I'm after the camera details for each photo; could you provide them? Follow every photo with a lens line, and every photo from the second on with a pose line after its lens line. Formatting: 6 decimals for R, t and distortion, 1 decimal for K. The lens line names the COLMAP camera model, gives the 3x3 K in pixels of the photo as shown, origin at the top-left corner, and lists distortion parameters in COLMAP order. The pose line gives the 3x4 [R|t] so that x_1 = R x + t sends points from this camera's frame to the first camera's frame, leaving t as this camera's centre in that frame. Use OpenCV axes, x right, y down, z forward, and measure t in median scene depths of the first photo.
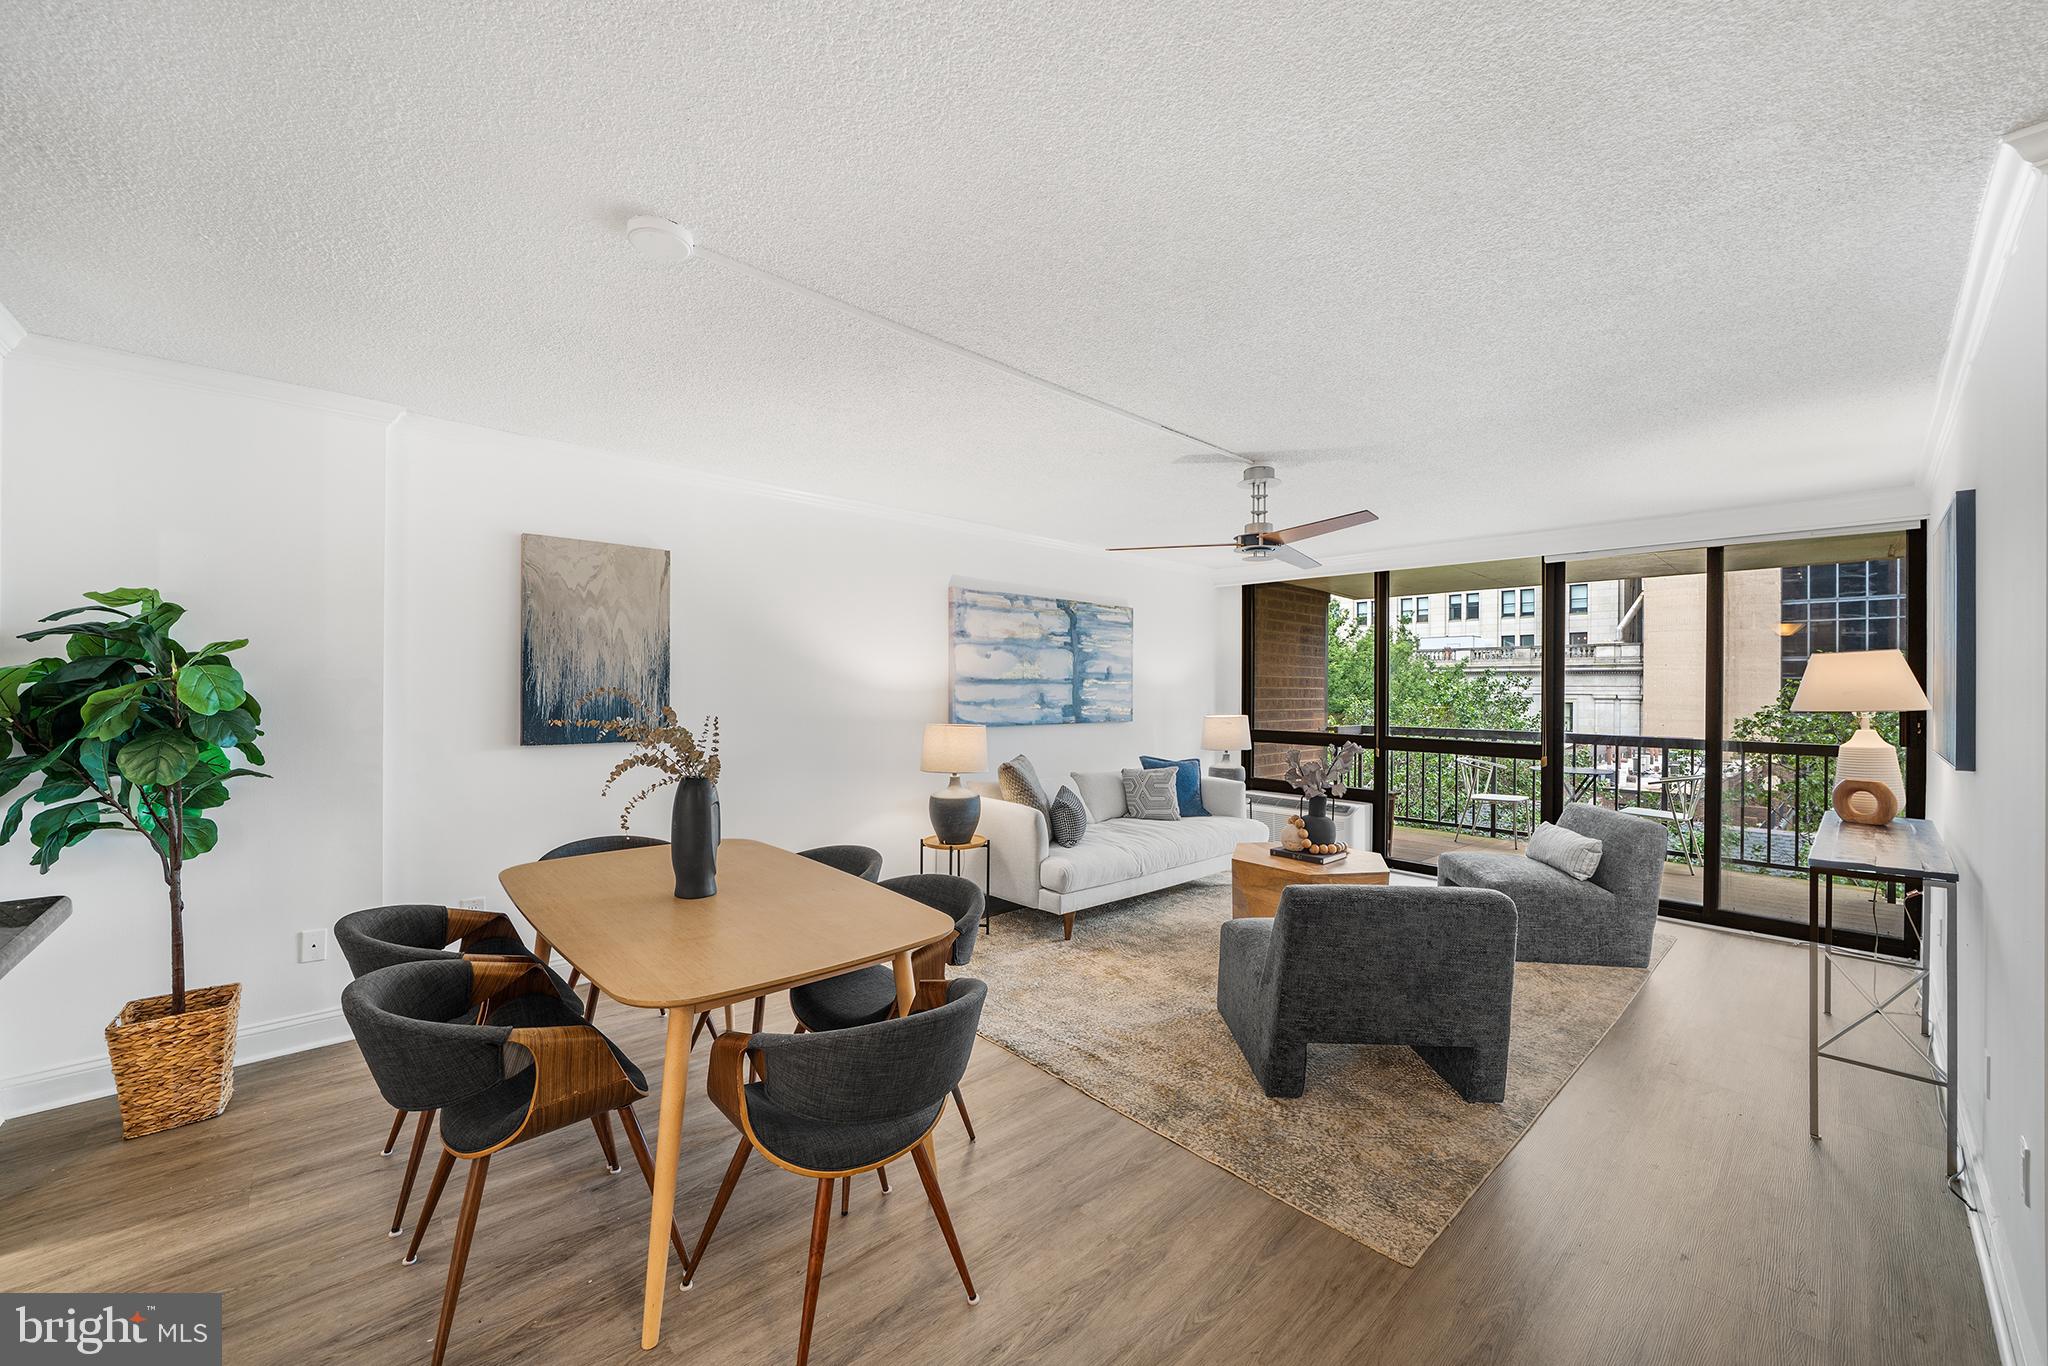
lens RADIAL K [[781.3, 0, 1018.6], [0, 781.3, 683.1], [0, 0, 1]] dist [-0.012842, 0.001322]
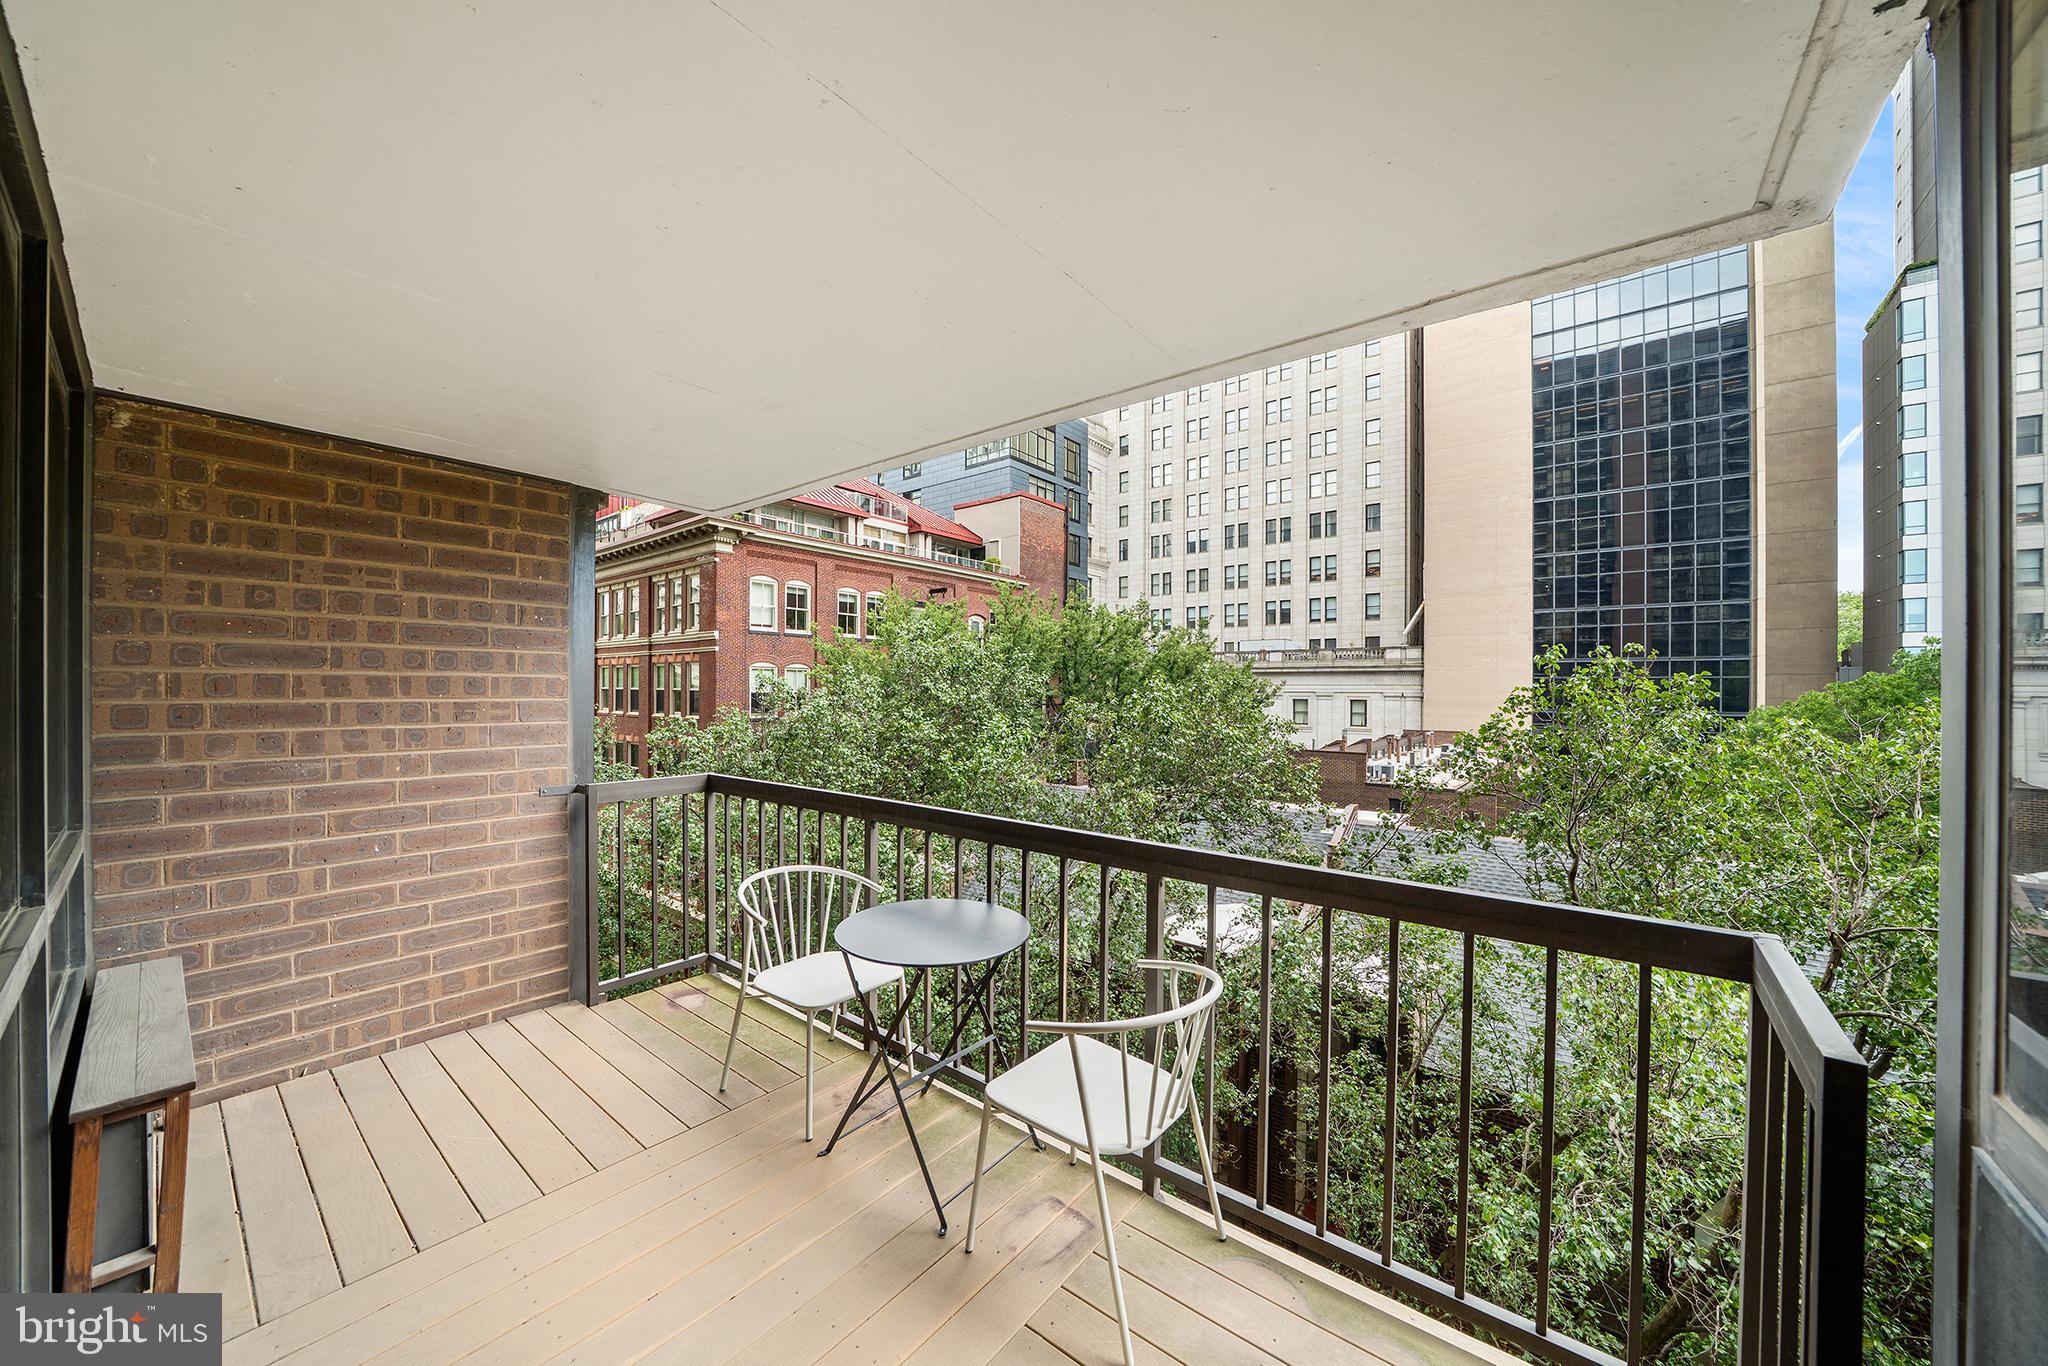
lens RADIAL K [[724.2, 0, 1024.4], [0, 724.2, 690.4], [0, 0, 1]] dist [-0.022236, 0.001011]
pose [[0.987358, -0.004583, 0.158439, 0.795632], [0.003102, 0.999949, 0.009597, 0.003793], [-0.158475, -0.008984, 0.987322, 0.731112]]
